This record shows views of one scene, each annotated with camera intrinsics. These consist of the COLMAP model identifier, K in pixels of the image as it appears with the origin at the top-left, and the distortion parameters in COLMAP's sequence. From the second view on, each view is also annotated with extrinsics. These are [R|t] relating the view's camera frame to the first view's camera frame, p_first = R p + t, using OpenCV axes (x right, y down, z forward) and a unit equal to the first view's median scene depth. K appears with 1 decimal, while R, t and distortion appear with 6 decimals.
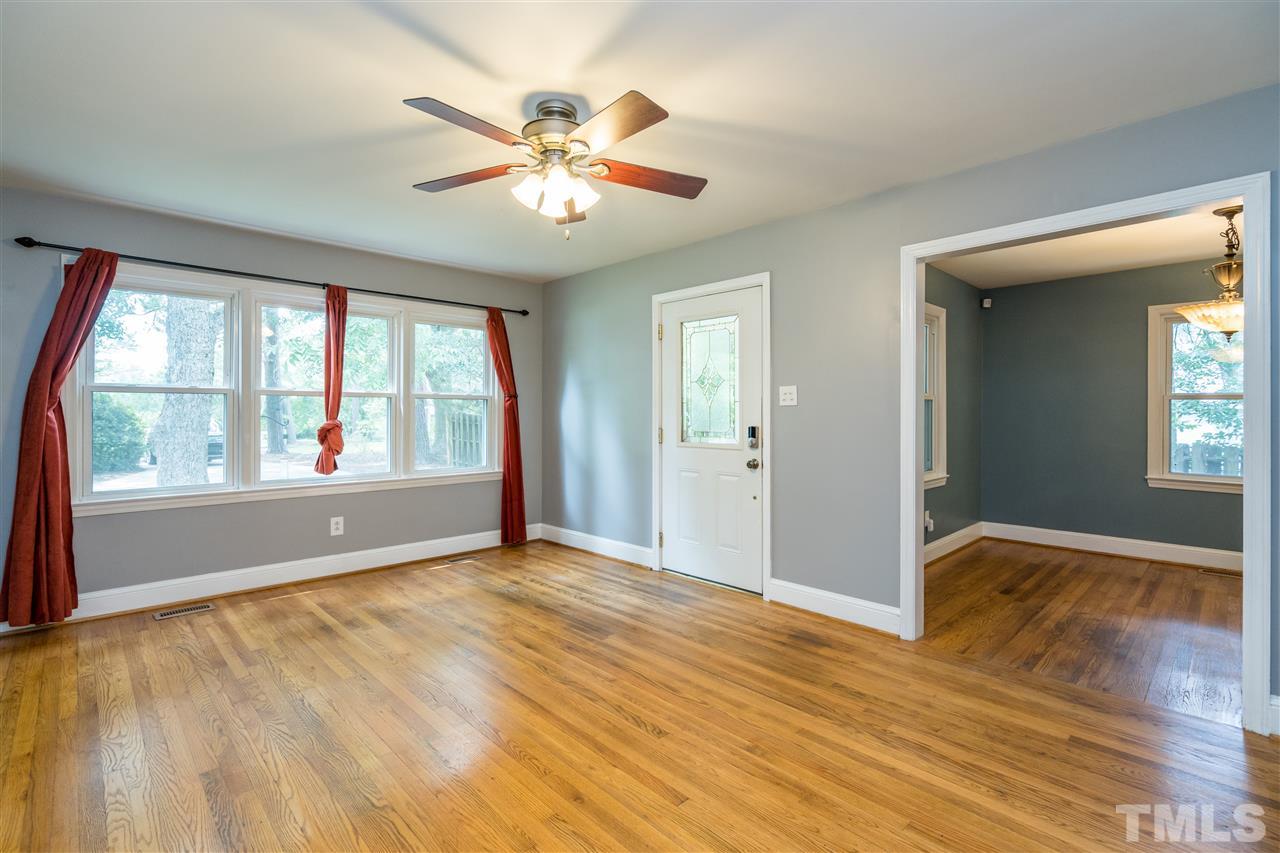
lens RADIAL K [[578.6, 0, 641.1], [0, 578.6, 416.0], [0, 0, 1]] dist [-0.000677, 0.000118]
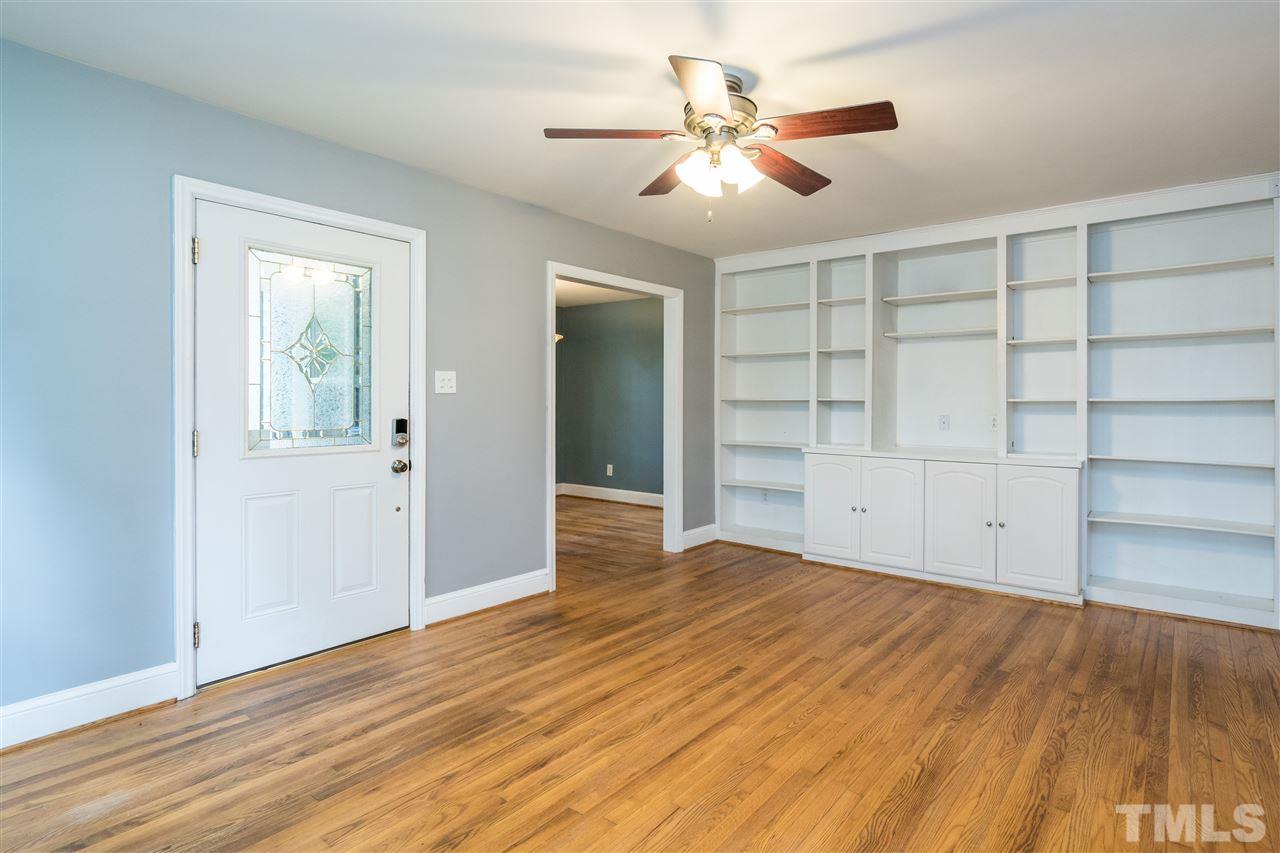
lens RADIAL K [[642.7, 0, 689.3], [0, 642.7, 408.0], [0, 0, 1]] dist [-0.002504, 0.000539]
pose [[-0.140603, -0.011926, 0.989994, -0.785395], [-0.001836, 0.999929, 0.011785, -0.008340], [-0.990064, -0.000161, -0.140615, 0.795004]]
